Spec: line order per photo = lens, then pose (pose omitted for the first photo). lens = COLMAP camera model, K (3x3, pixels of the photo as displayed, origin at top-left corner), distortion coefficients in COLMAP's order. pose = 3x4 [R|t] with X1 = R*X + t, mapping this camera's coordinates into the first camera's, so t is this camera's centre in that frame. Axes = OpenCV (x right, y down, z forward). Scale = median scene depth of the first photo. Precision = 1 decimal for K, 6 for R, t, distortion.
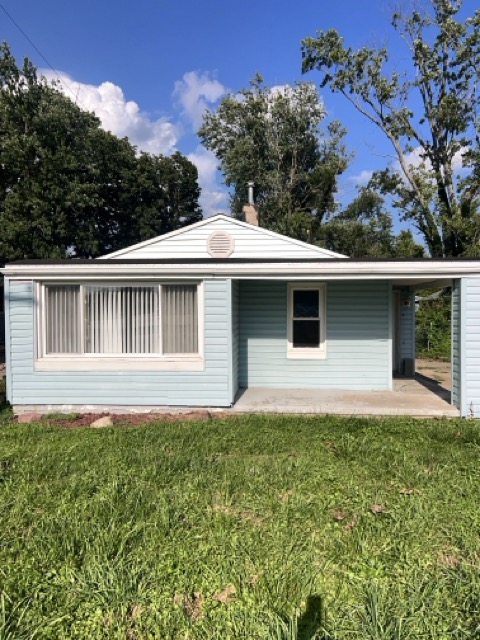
lens RADIAL K [[485.4, 0, 244.1], [0, 485.4, 318.3], [0, 0, 1]] dist [0.028552, -0.017529]
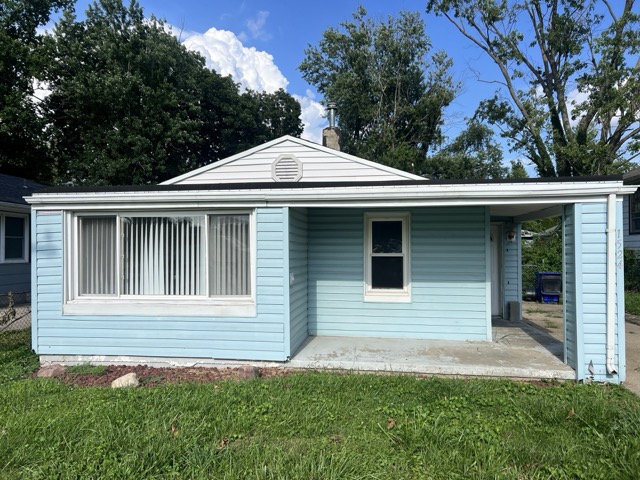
lens RADIAL K [[485.4, 0, 317.9], [0, 485.4, 243.1], [0, 0, 1]] dist [0.028552, -0.017529]
pose [[0.997369, -0.002171, -0.072453, 0.068067], [0.000354, 0.999685, -0.025083, 0.001789], [0.072485, 0.024992, 0.997056, 0.142237]]
